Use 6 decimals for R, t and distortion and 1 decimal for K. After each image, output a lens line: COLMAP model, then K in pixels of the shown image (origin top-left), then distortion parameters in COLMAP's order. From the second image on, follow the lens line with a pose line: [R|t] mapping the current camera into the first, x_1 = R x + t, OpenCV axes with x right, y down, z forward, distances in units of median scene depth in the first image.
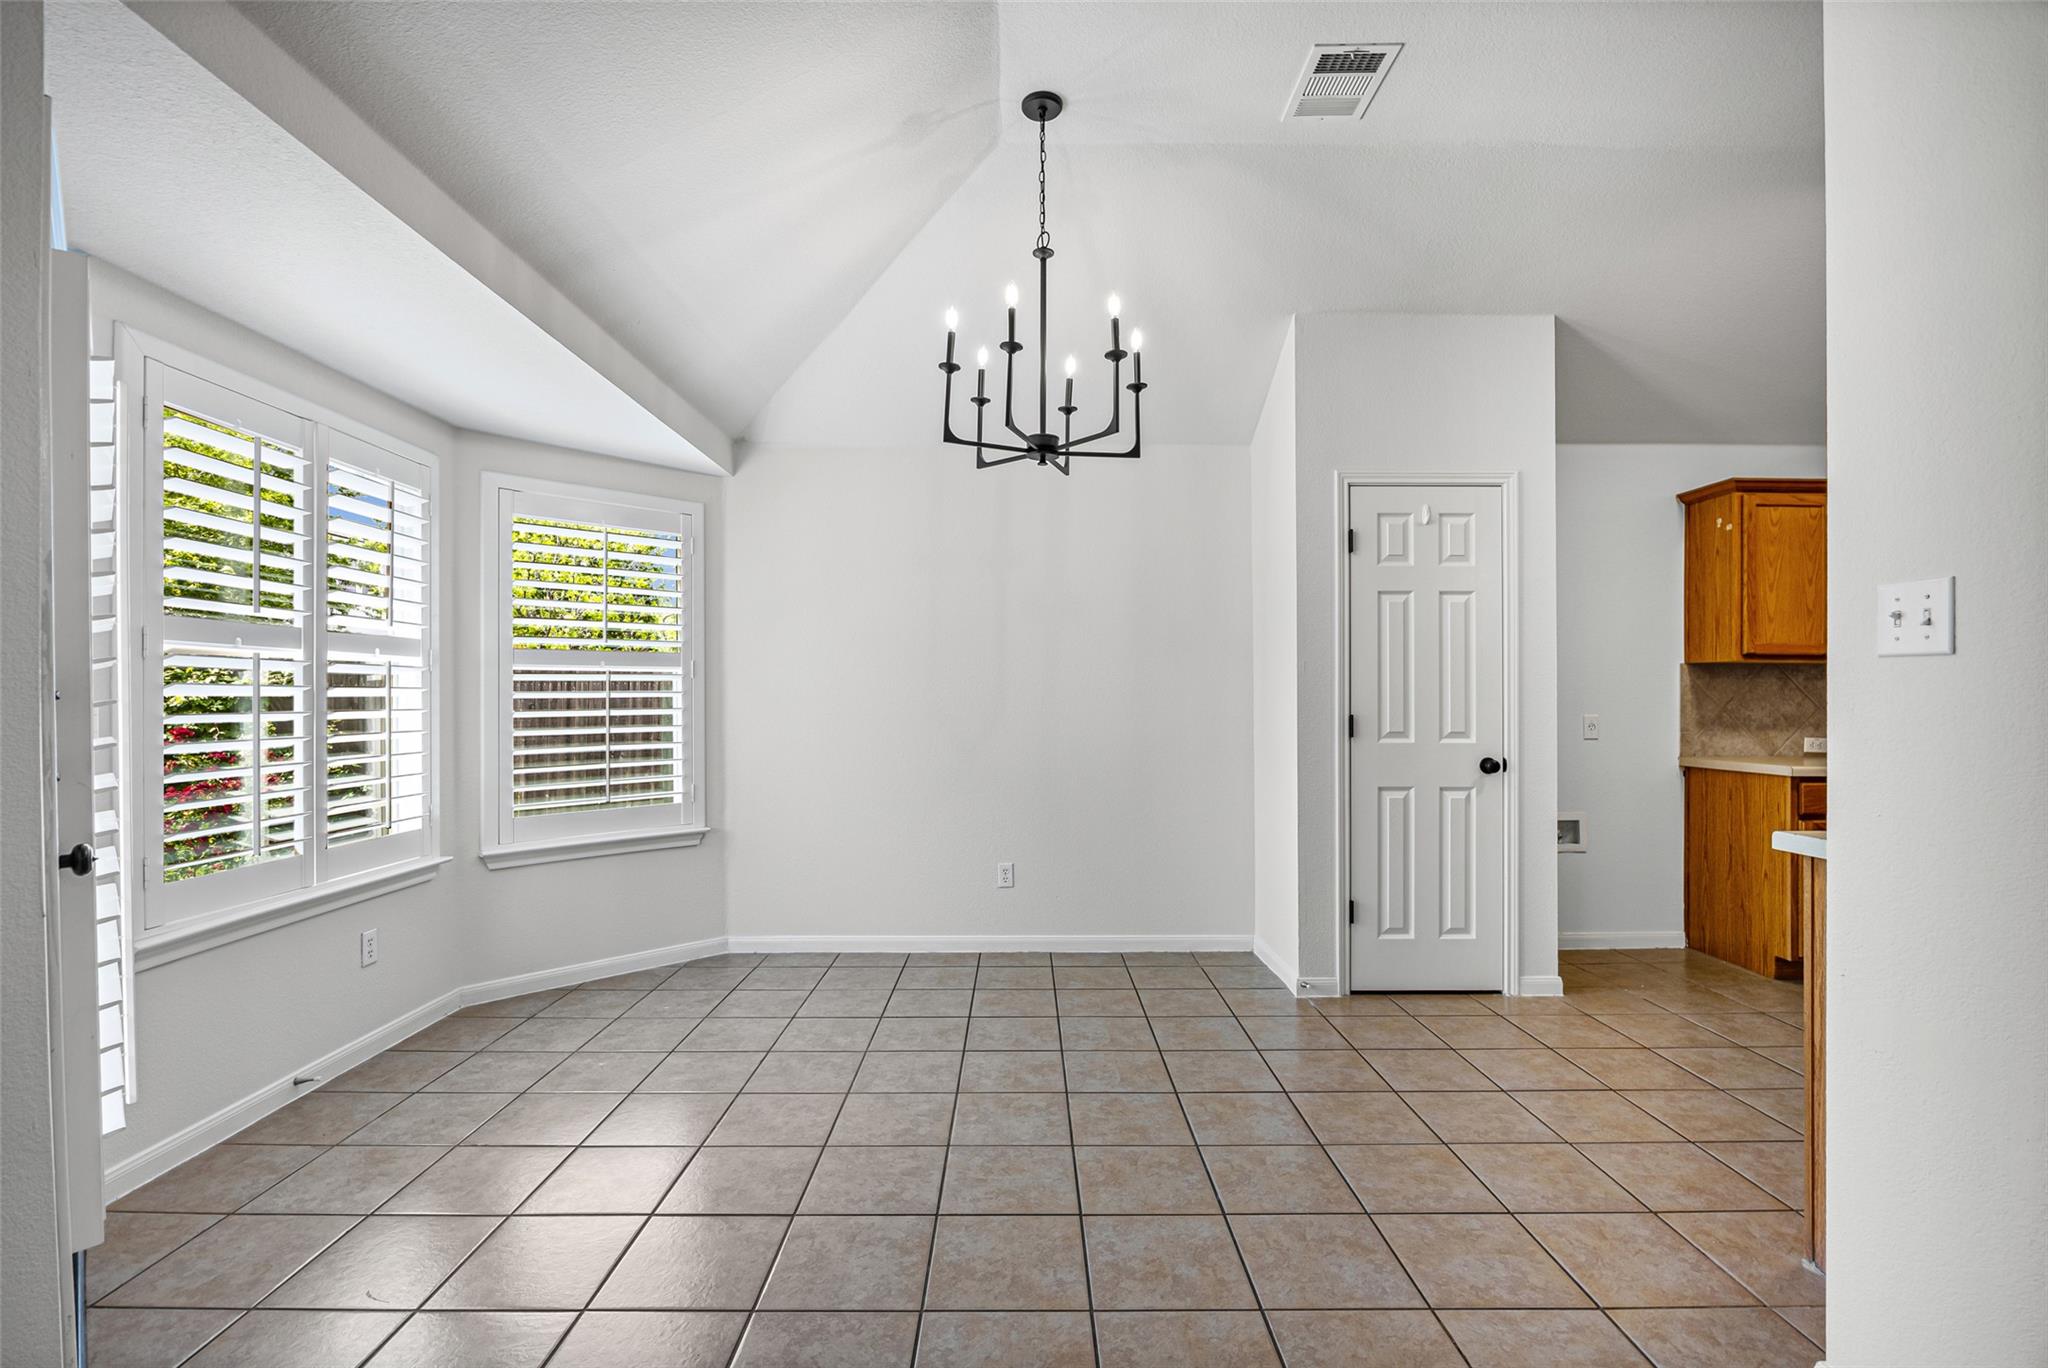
lens RADIAL K [[921.8, 0, 1024.3], [0, 921.8, 694.8], [0, 0, 1]] dist [-0.021157, 0.000022]
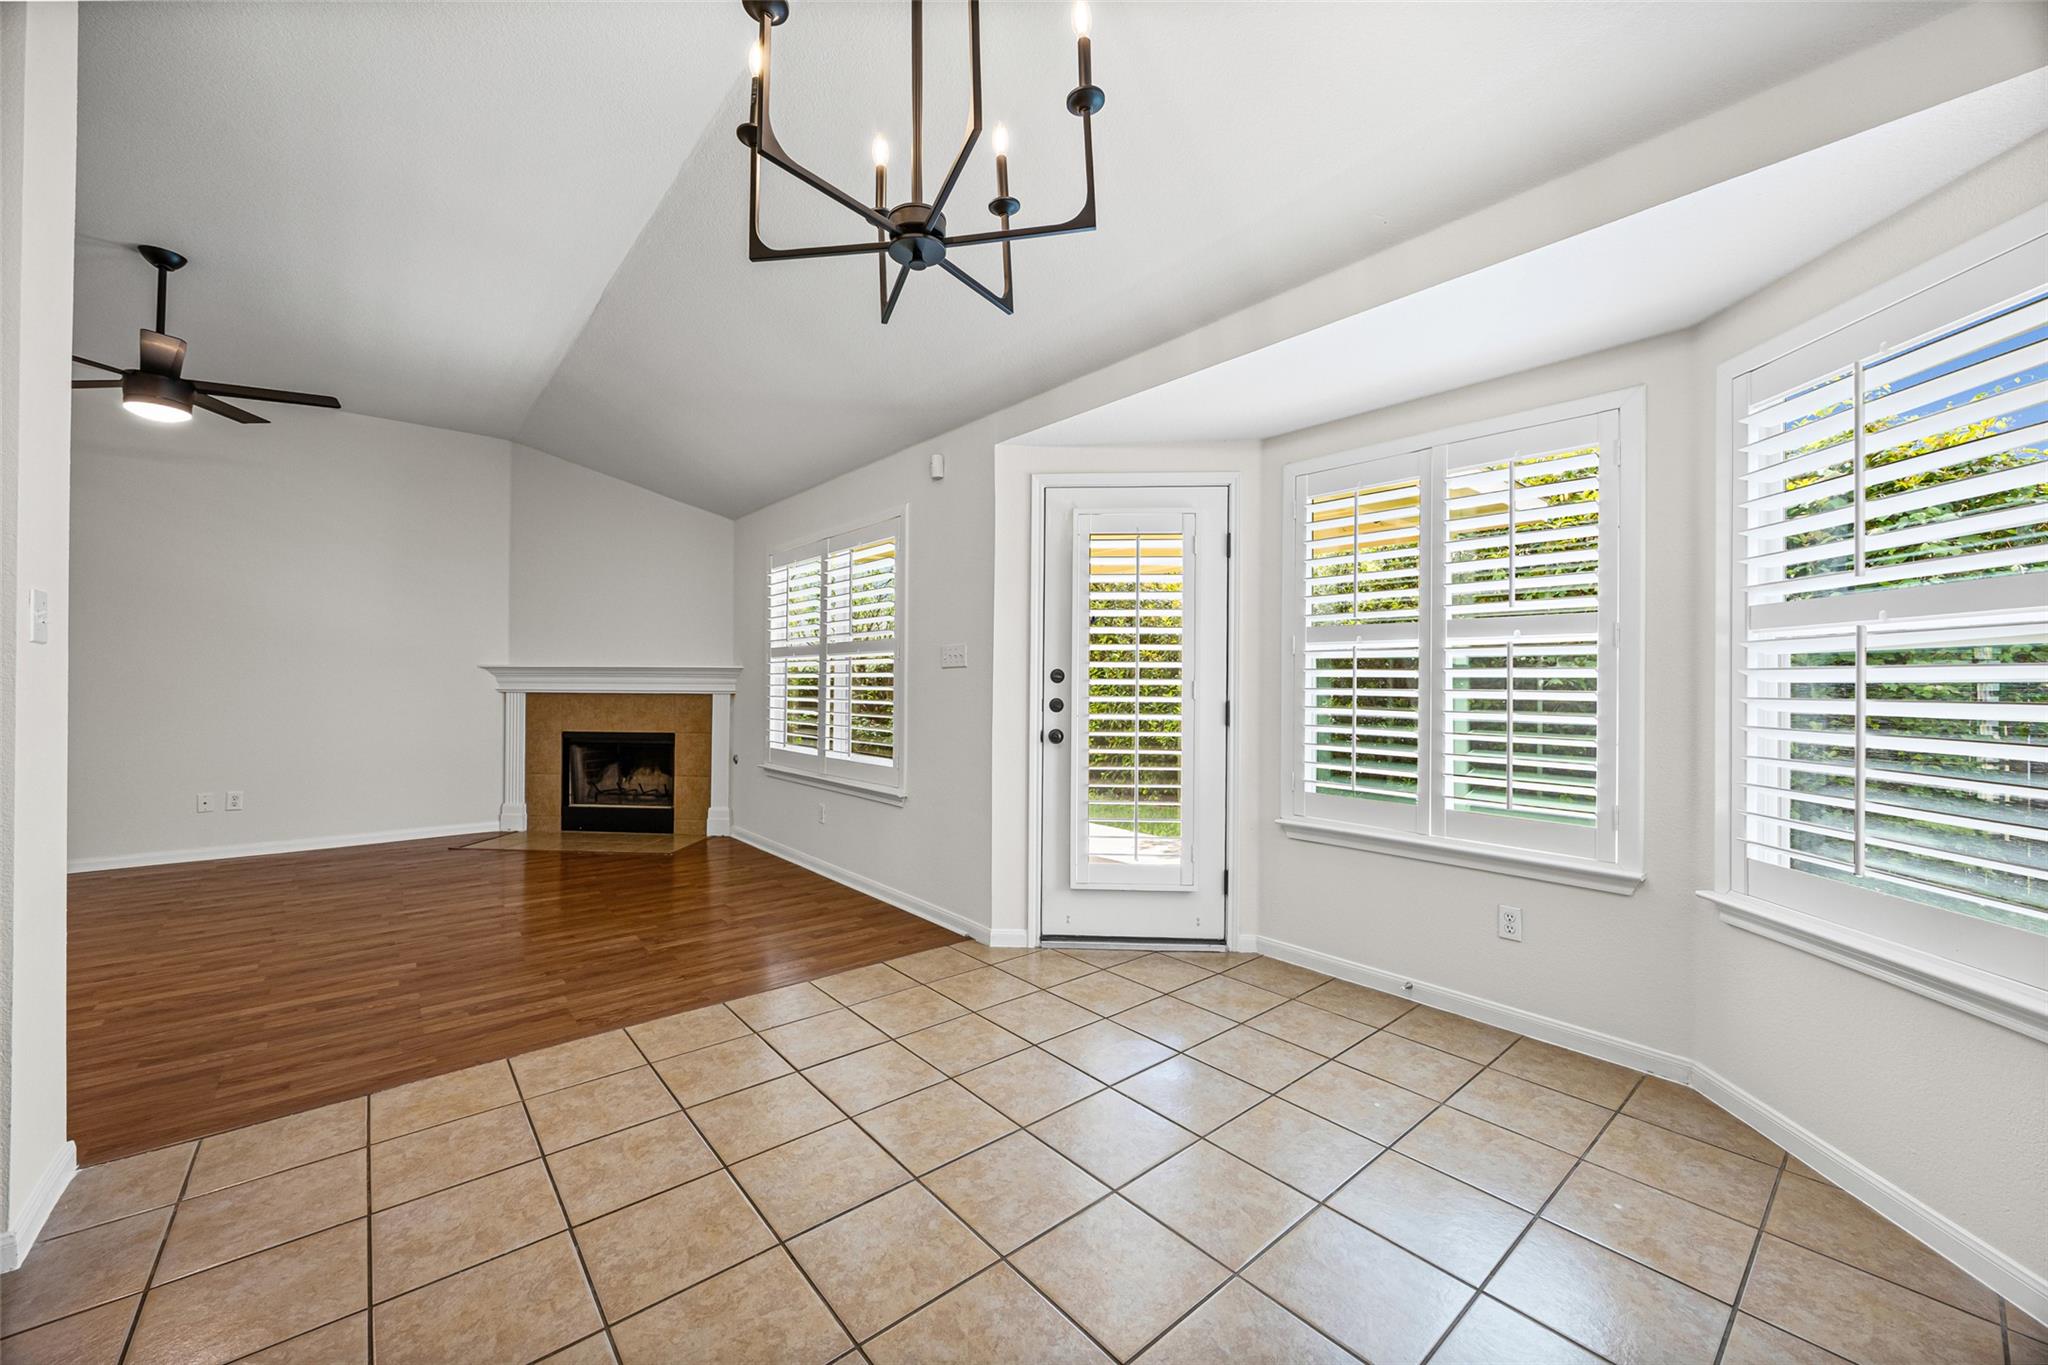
lens RADIAL K [[782.5, 0, 1030.0], [0, 782.5, 682.5], [0, 0, 1]] dist [-0.001708, -0.000036]
pose [[-0.762122, 0.001197, -0.647433, 0.246822], [-0.002389, 0.999986, 0.004660, 0.003719], [0.647429, 0.005098, -0.762109, 1.250848]]
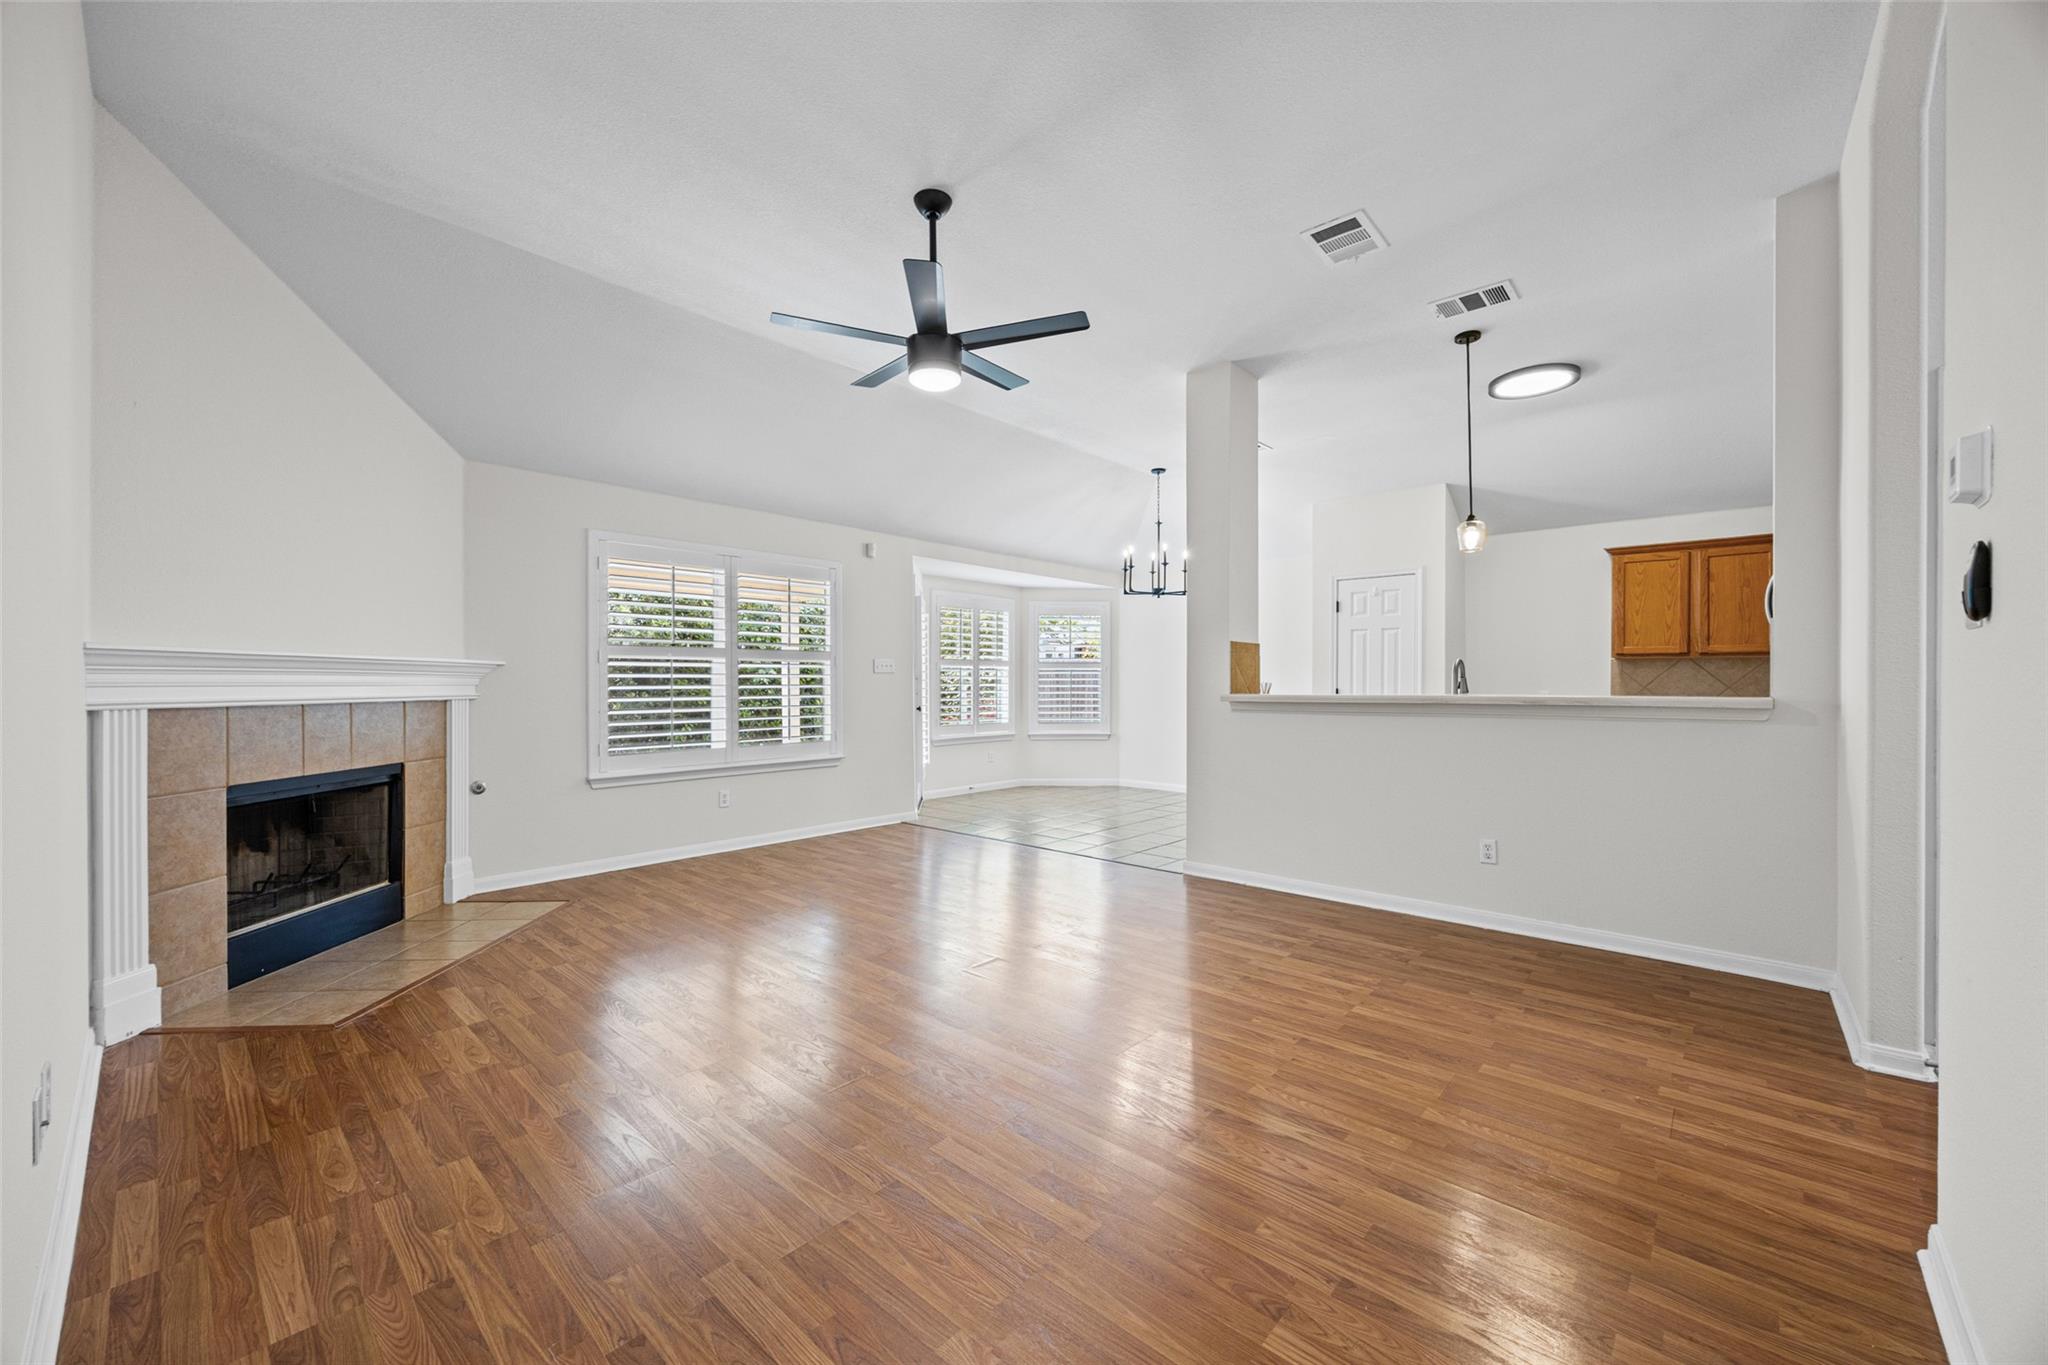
lens RADIAL K [[790.6, 0, 1022.9], [0, 790.6, 682.2], [0, 0, 1]] dist [-0.000578, -0.000043]
pose [[0.741990, 0.002313, -0.670406, 1.194326], [-0.002211, 0.999997, 0.001003, 0.008394], [0.670407, 0.000738, 0.741993, -0.970722]]
